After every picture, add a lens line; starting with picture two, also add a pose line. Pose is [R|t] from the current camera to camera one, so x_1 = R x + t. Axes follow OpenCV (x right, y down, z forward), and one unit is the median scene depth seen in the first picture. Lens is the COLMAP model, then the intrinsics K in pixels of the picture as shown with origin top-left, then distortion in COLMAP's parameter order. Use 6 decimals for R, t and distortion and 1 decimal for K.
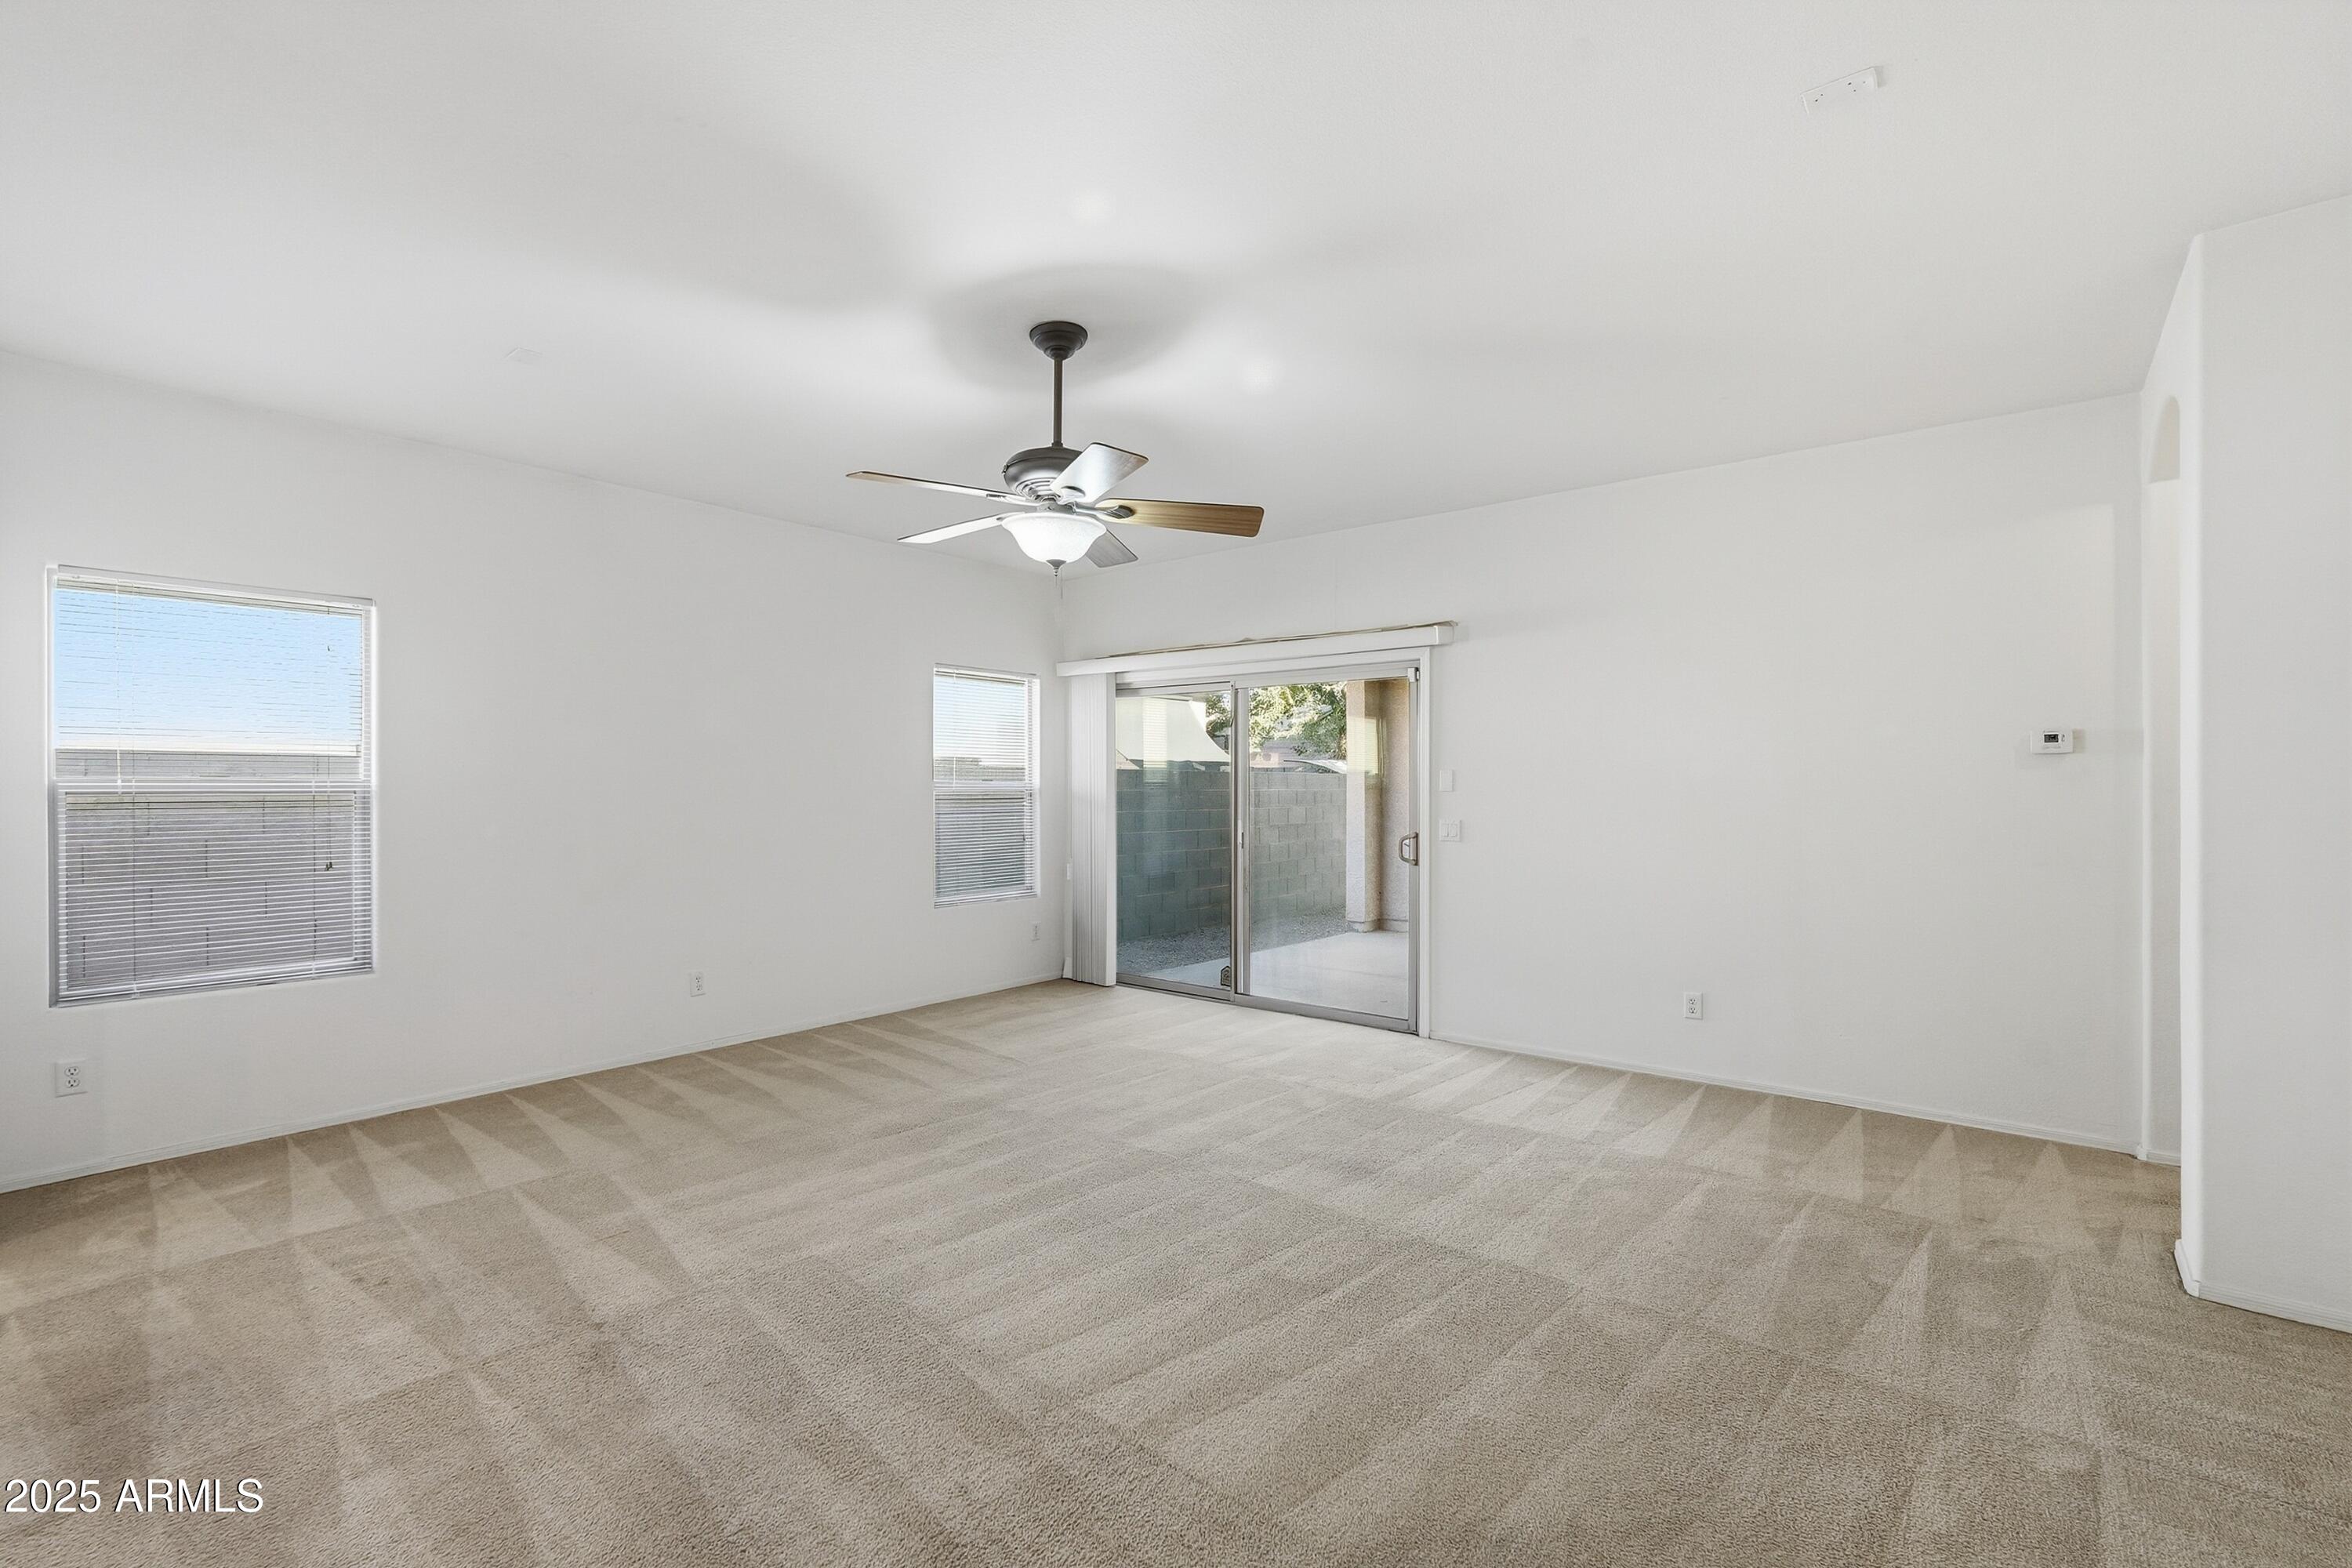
lens RADIAL K [[1041.0, 0, 1165.6], [0, 1041.0, 791.0], [0, 0, 1]] dist [0.002310, 0.000838]
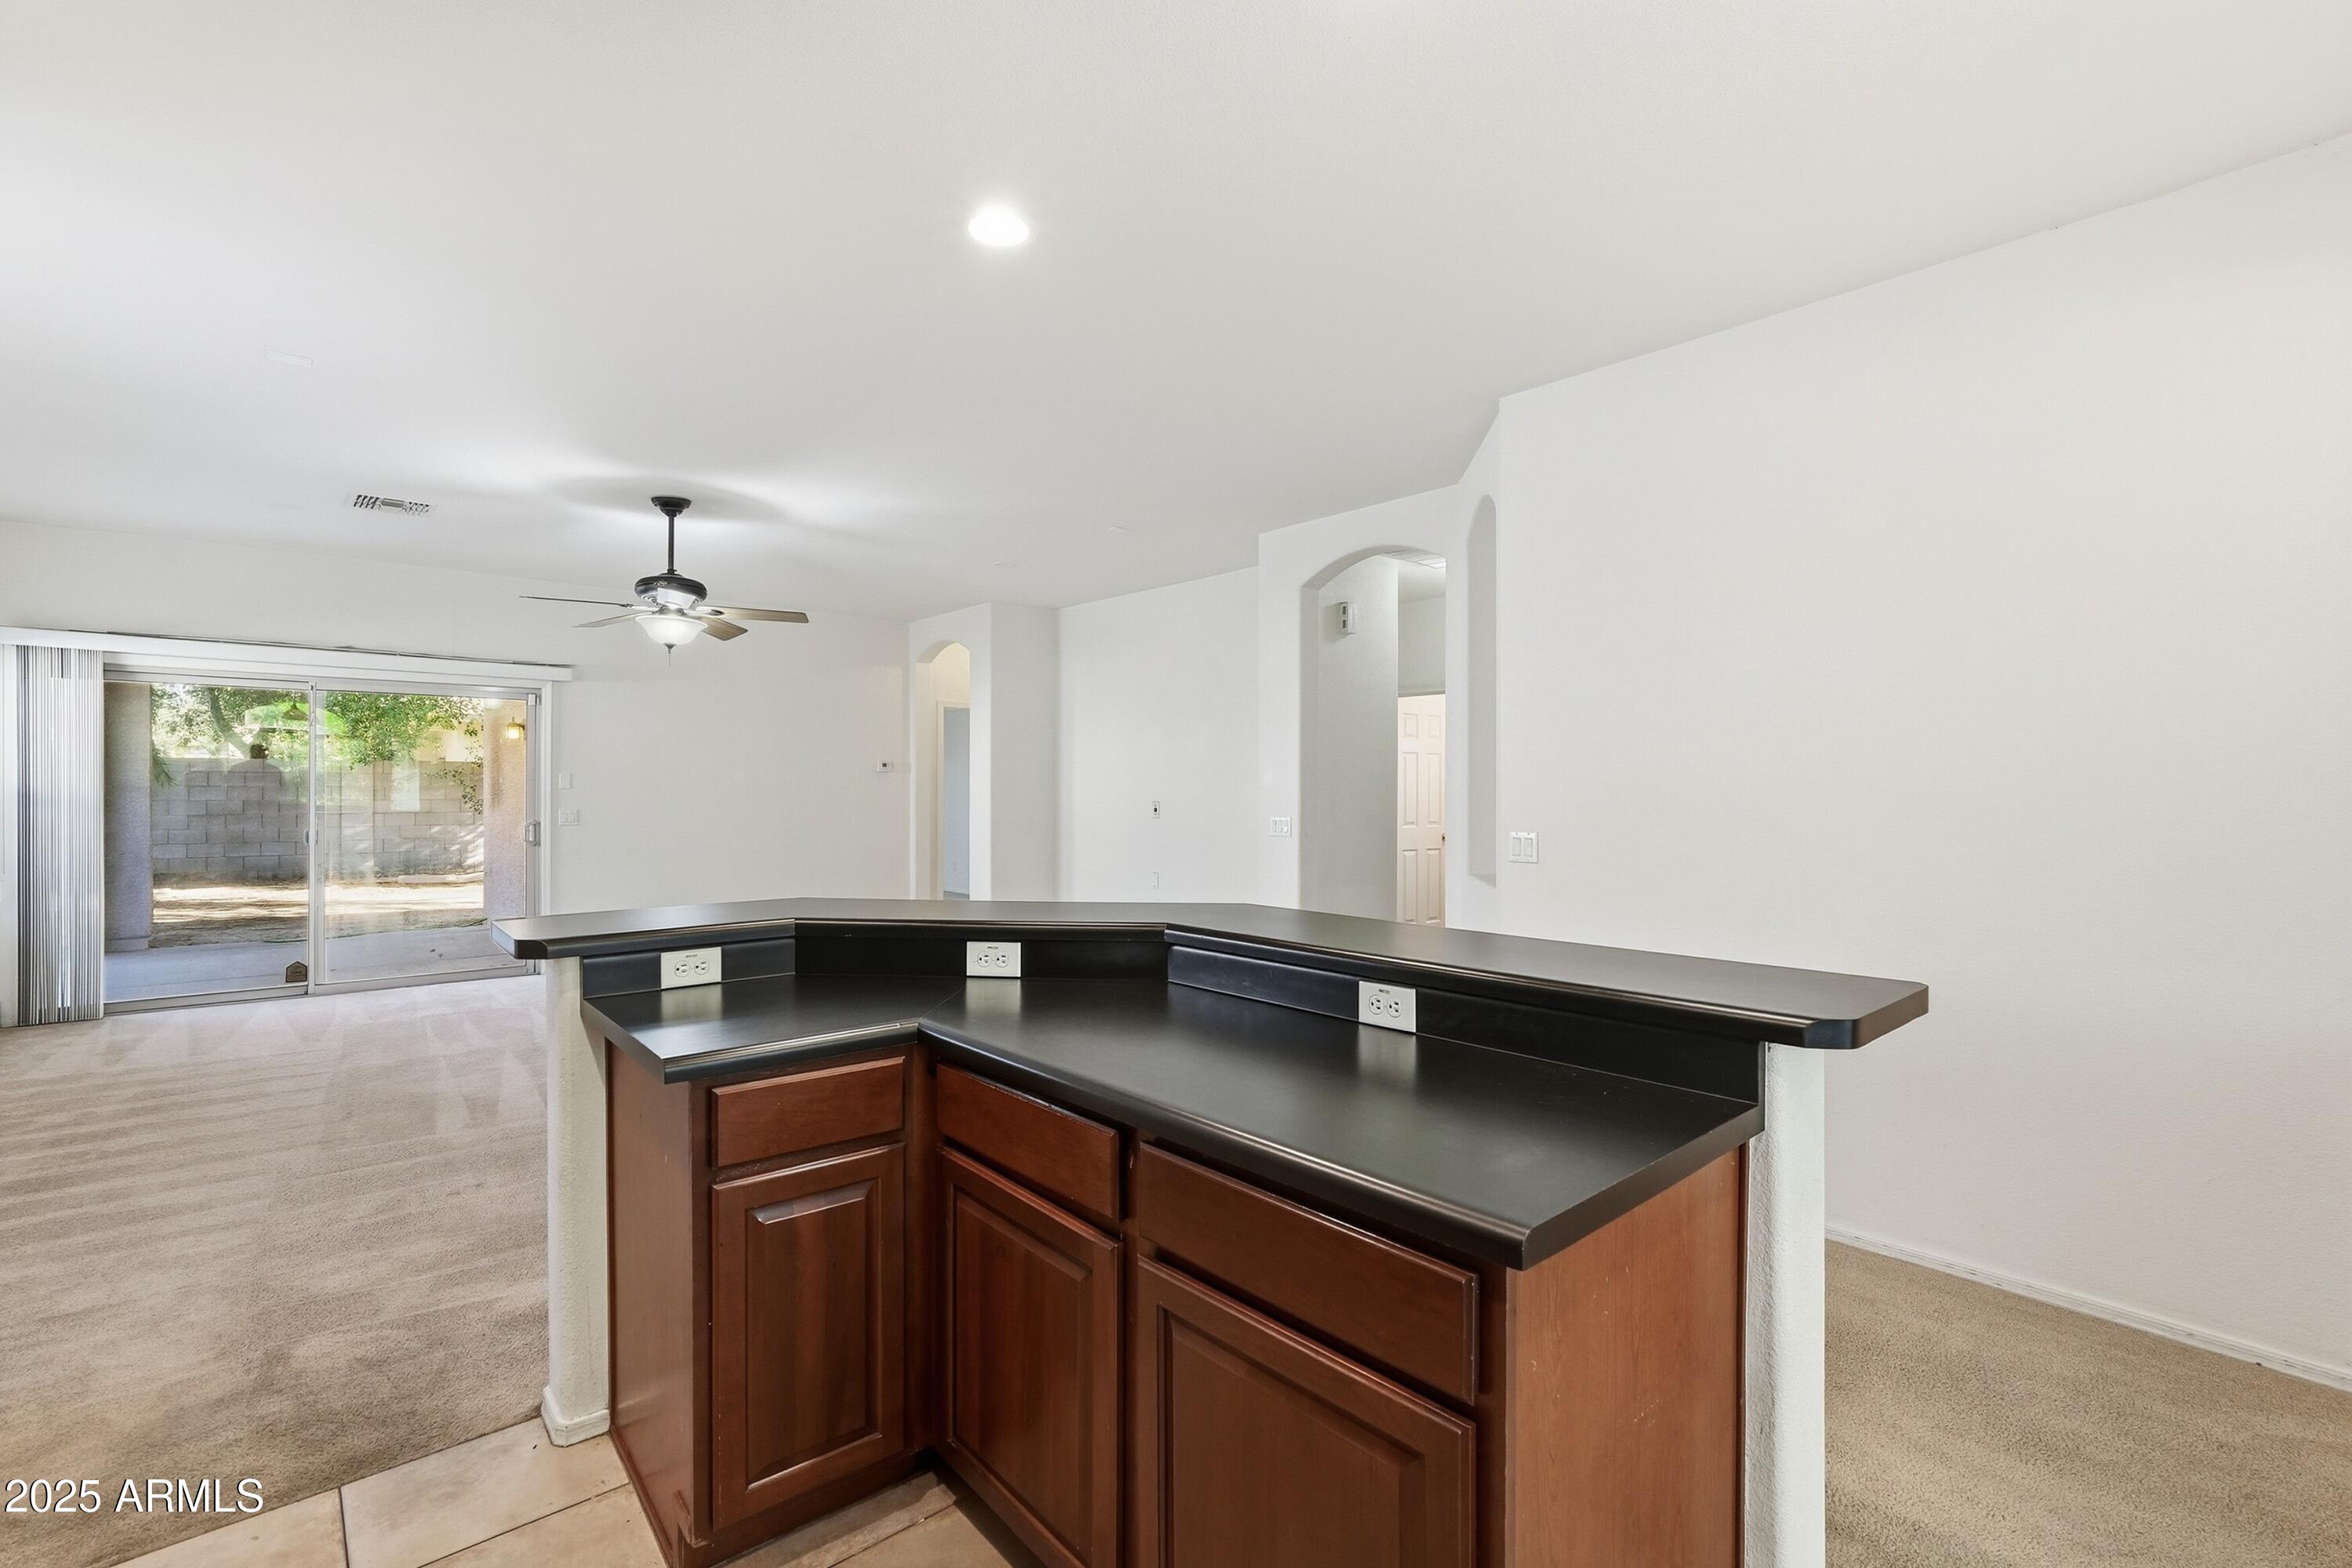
lens RADIAL K [[1044.1, 0, 1176.0], [0, 1044.1, 784.0], [0, 0, 1]] dist [-0.004148, 0.001454]
pose [[0.168503, 0.002347, 0.985698, -1.168518], [0.001896, 0.999995, -0.002706, -0.001050], [-0.985699, 0.002324, 0.168498, -0.018273]]
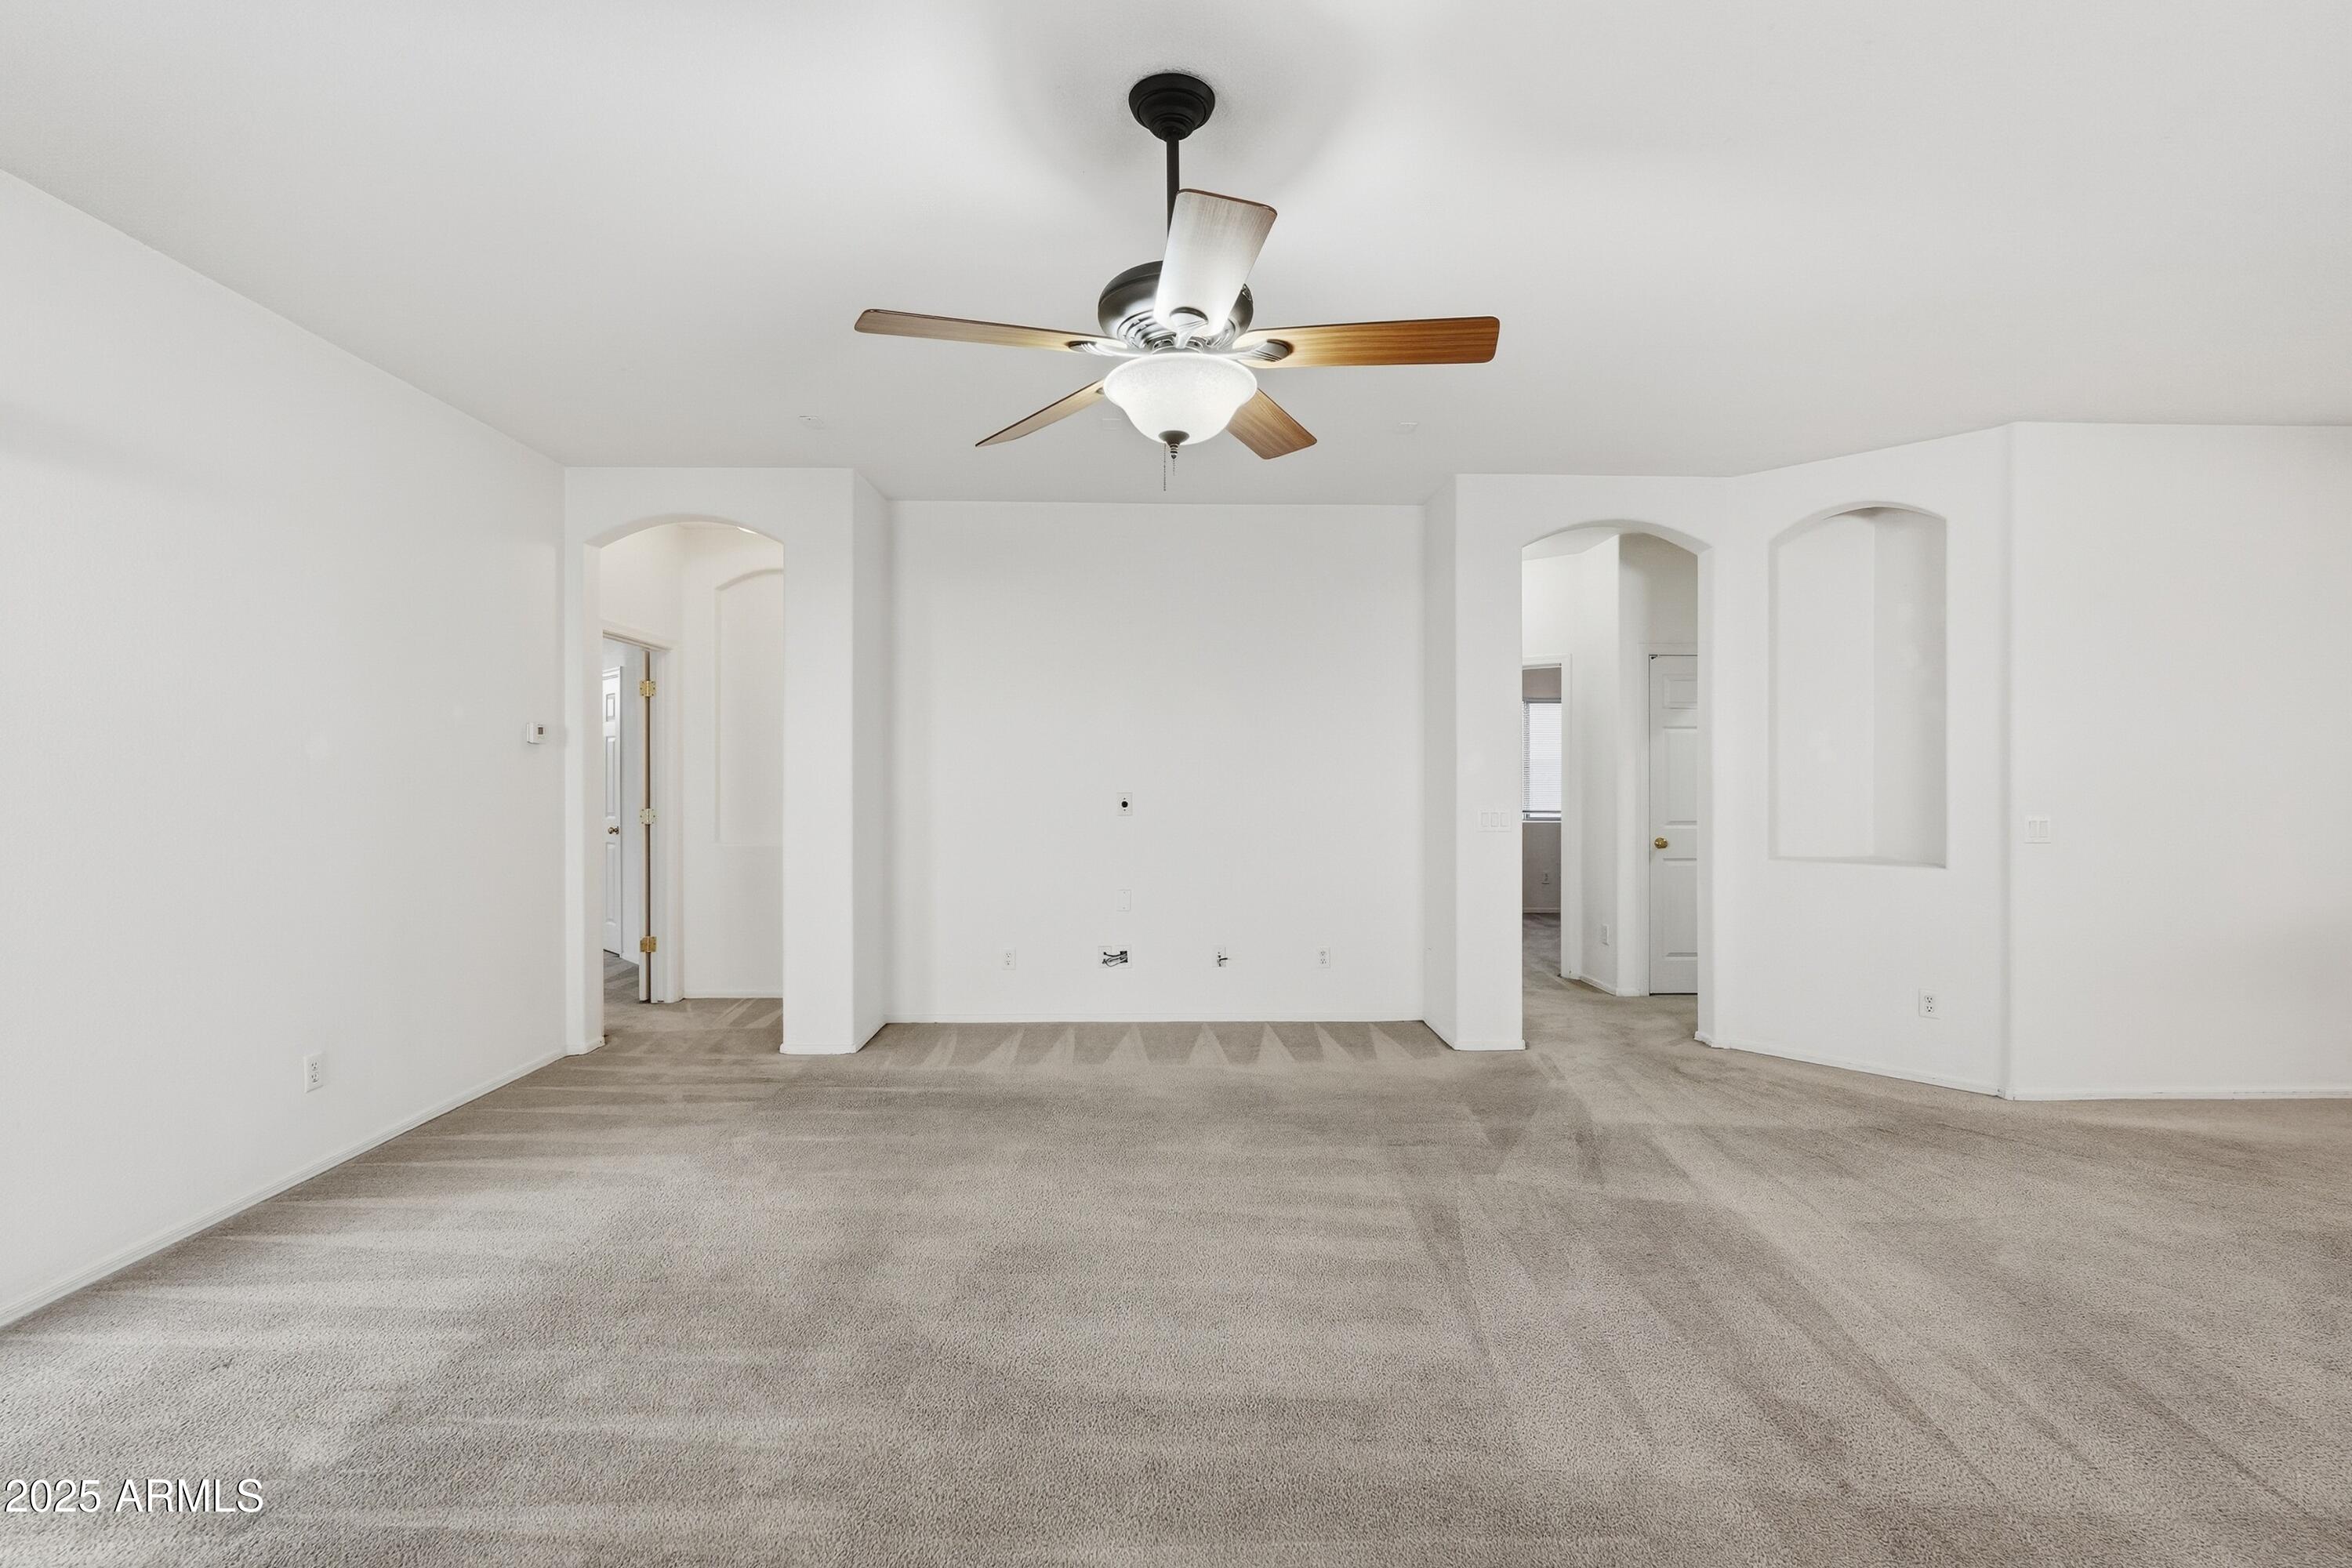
lens RADIAL K [[1044.1, 0, 1176.0], [0, 1044.1, 784.0], [0, 0, 1]] dist [-0.004148, 0.001454]
pose [[-0.653385, -0.009088, 0.756971, -0.466813], [-0.001089, 0.999938, 0.011065, -0.003240], [-0.757025, 0.006405, -0.653355, 1.094534]]
